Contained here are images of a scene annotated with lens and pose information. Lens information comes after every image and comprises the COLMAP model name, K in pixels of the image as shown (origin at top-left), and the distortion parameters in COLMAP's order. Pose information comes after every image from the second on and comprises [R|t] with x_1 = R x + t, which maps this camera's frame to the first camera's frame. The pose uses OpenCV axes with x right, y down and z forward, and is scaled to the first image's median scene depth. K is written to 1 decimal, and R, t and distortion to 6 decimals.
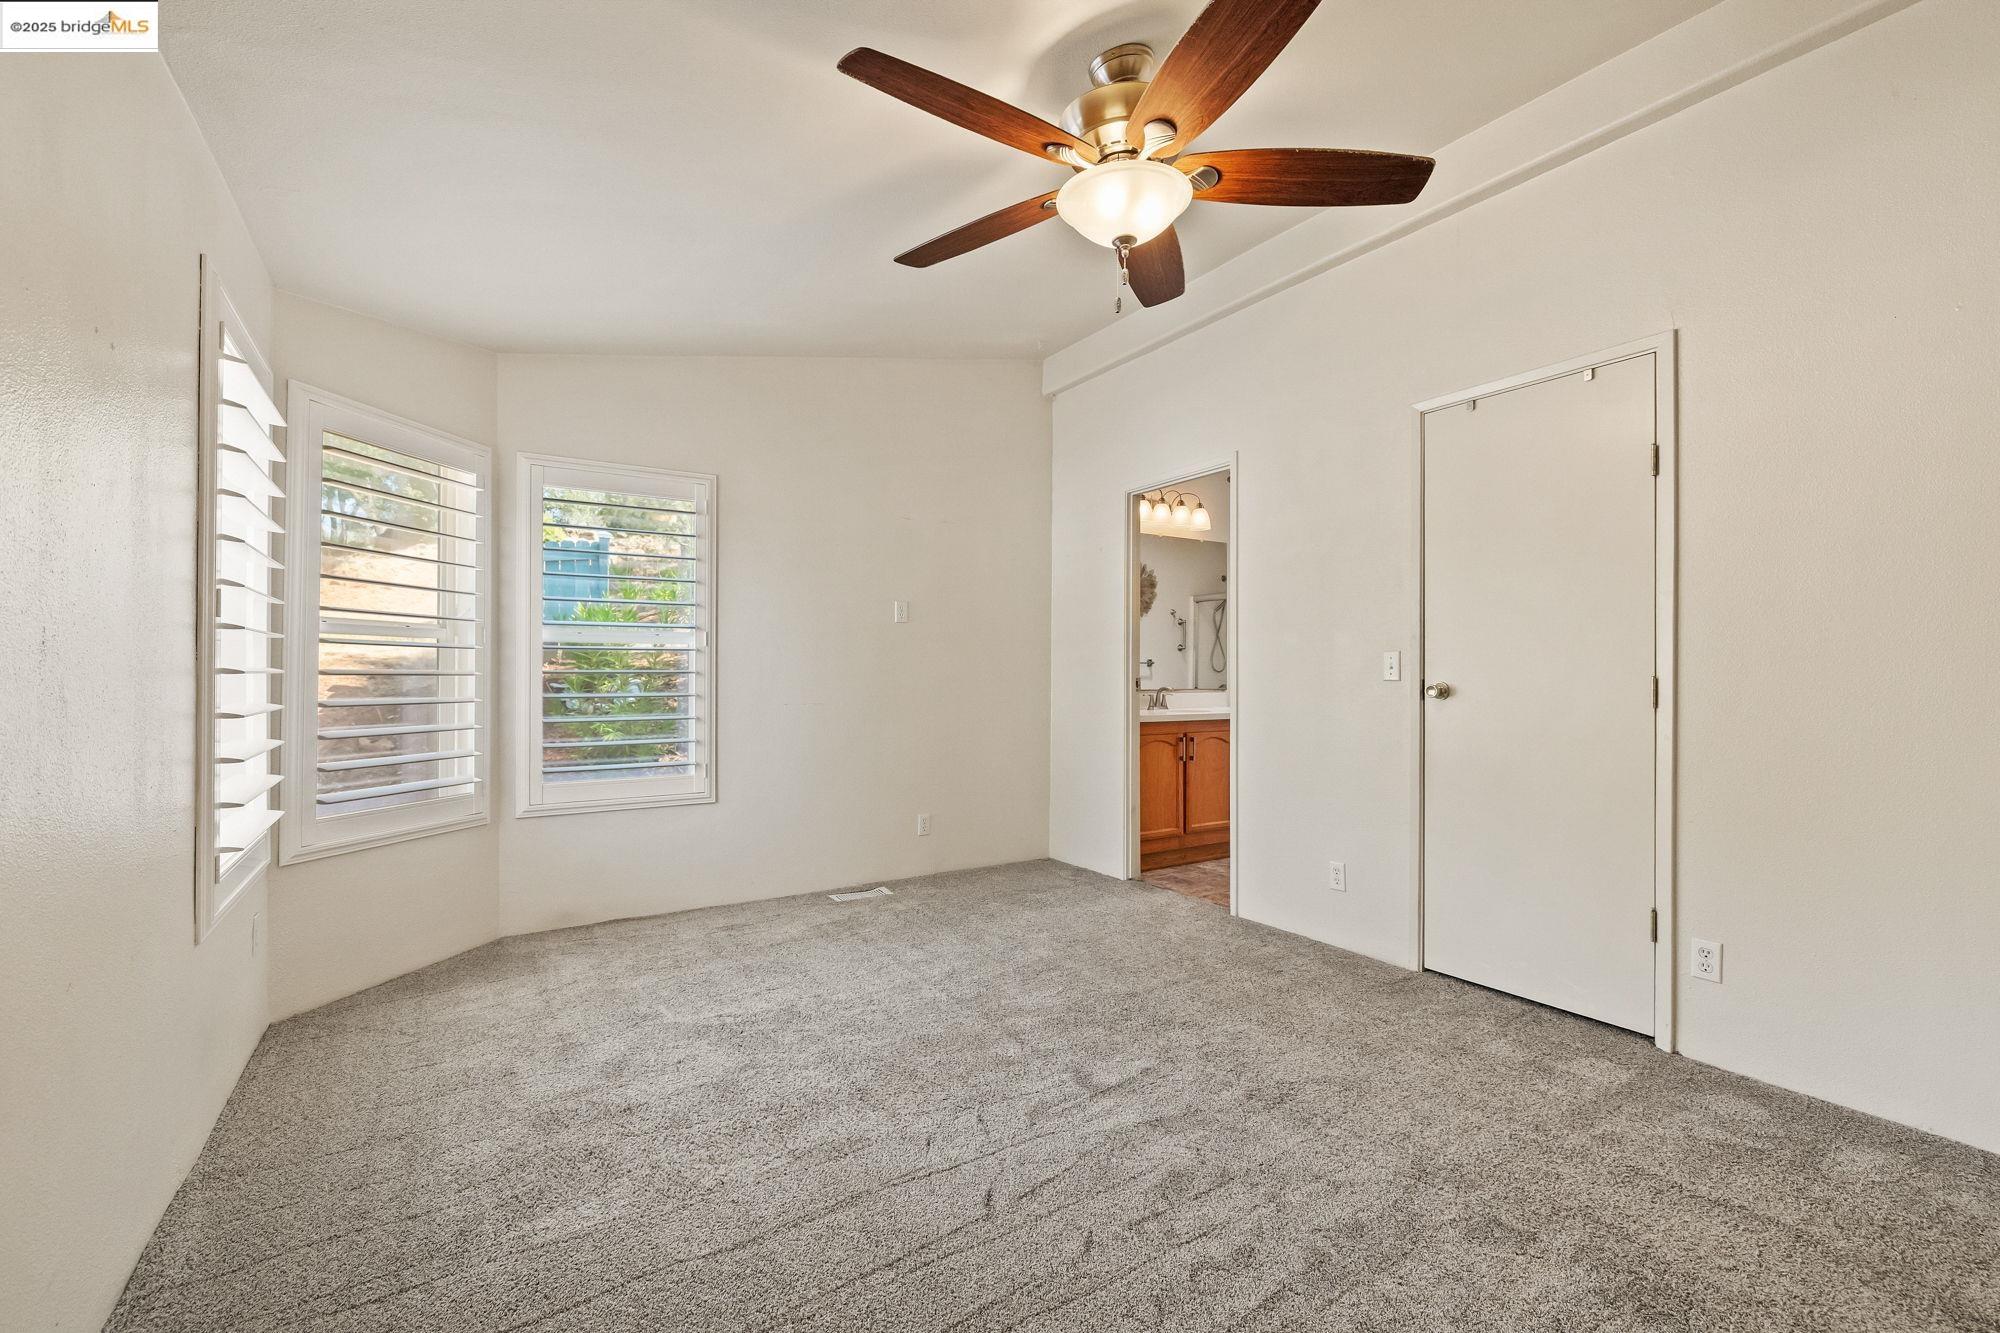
lens RADIAL K [[852.7, 0, 1006.4], [0, 852.7, 674.4], [0, 0, 1]] dist [-0.007243, 0.000233]
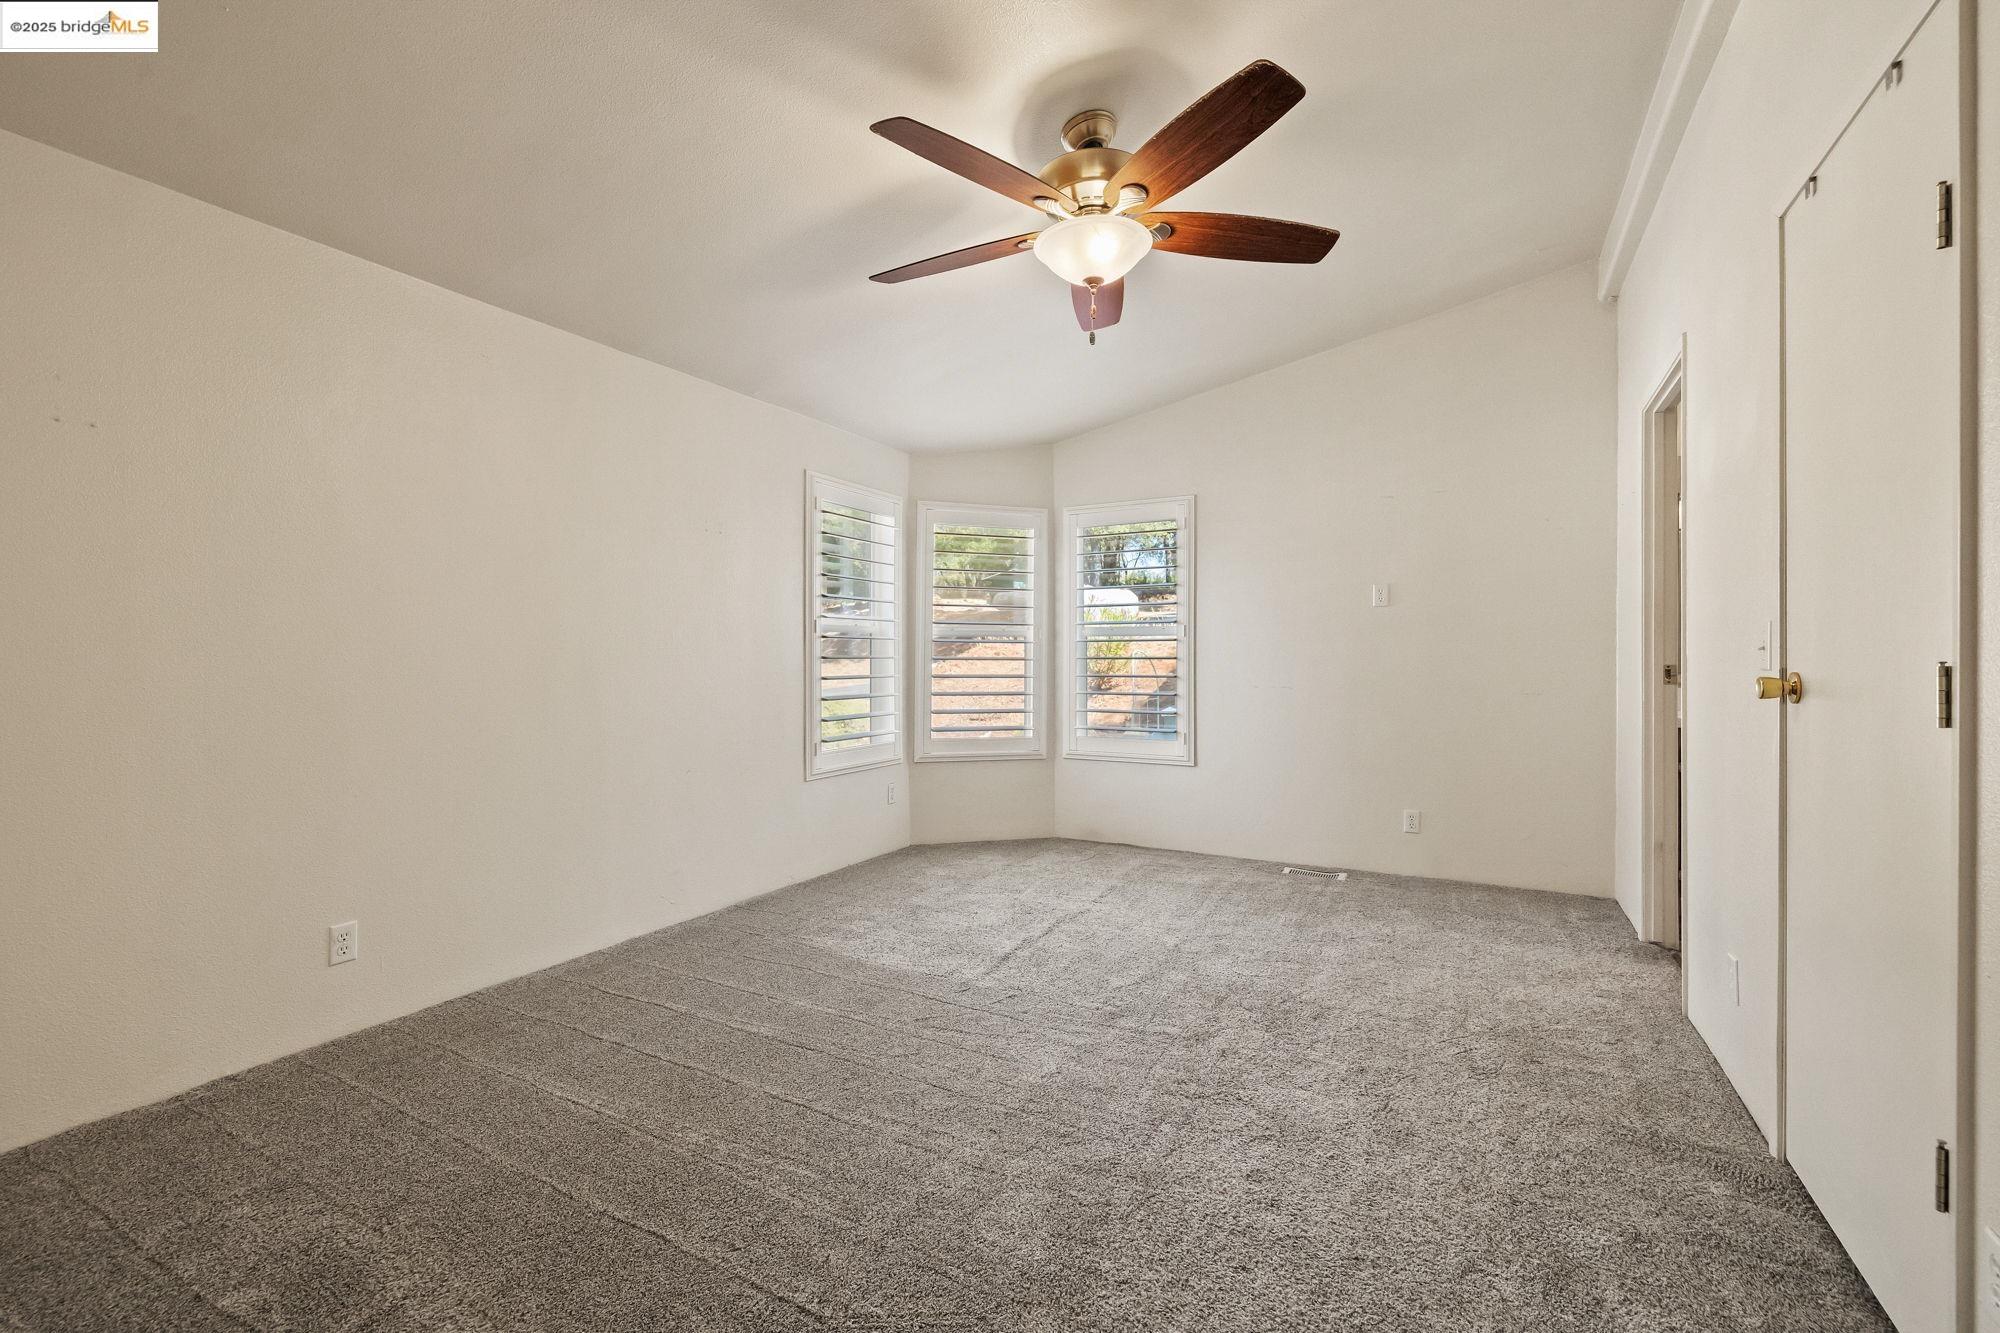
lens RADIAL K [[862.6, 0, 1004.2], [0, 862.6, 658.5], [0, 0, 1]] dist [0.001095, -0.000197]
pose [[0.470924, -0.000234, -0.882174, 0.771759], [-0.001625, 0.999998, -0.001133, 0.000983], [0.882173, 0.001968, 0.470922, 0.243472]]
